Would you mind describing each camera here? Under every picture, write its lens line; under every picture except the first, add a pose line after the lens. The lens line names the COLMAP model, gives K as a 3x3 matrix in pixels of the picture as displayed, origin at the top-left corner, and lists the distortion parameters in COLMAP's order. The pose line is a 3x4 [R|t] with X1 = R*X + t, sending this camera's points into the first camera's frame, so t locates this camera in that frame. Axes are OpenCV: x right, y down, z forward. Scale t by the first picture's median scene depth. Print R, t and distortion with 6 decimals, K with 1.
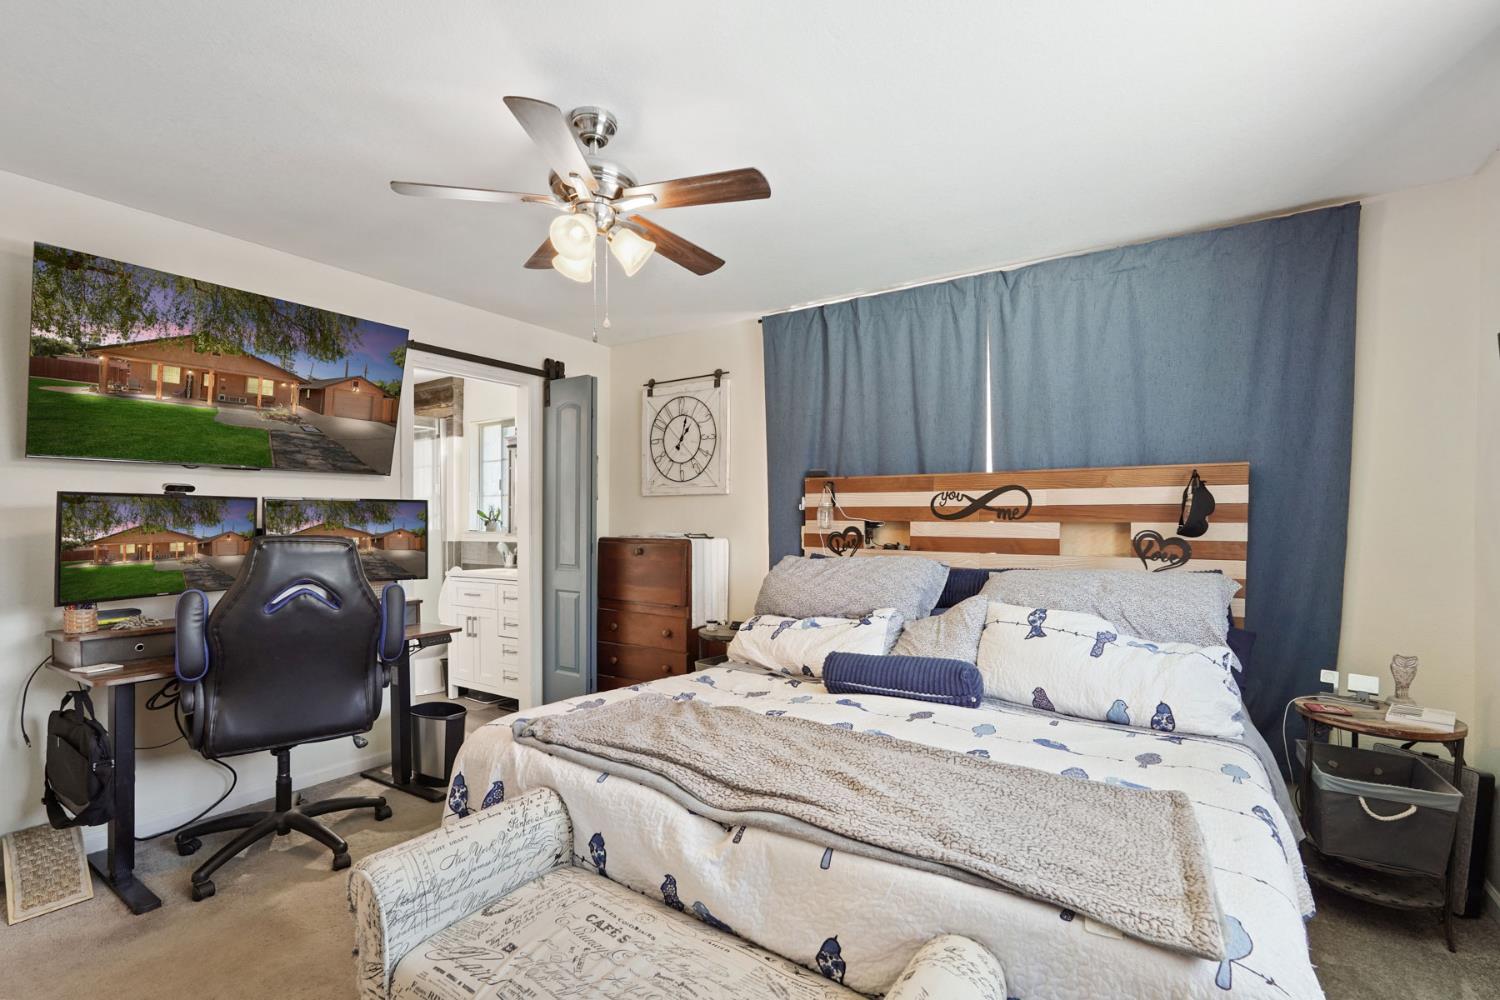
lens RADIAL K [[666.4, 0, 754.7], [0, 666.4, 512.1], [0, 0, 1]] dist [-0.010067, 0.007110]
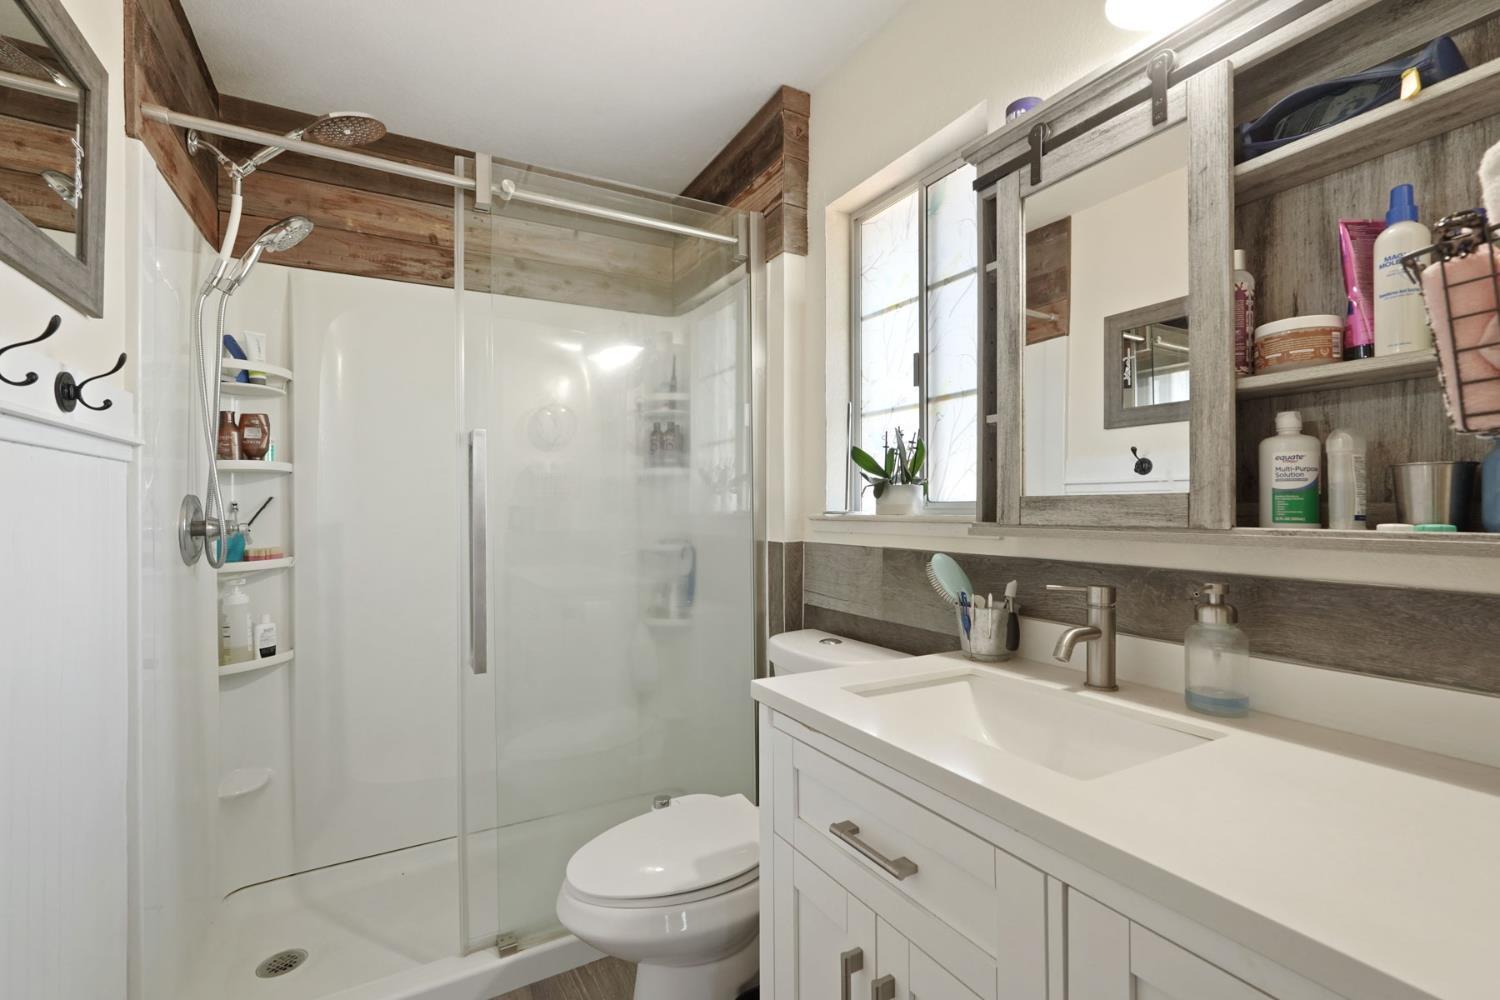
lens RADIAL K [[666.4, 0, 753.0], [0, 666.4, 505.2], [0, 0, 1]] dist [-0.010067, 0.007110]
pose [[0.882683, 0.001014, -0.469968, -0.295824], [-0.001392, 0.999999, -0.000456, 0.023932], [0.469967, 0.001057, 0.882683, 0.670310]]
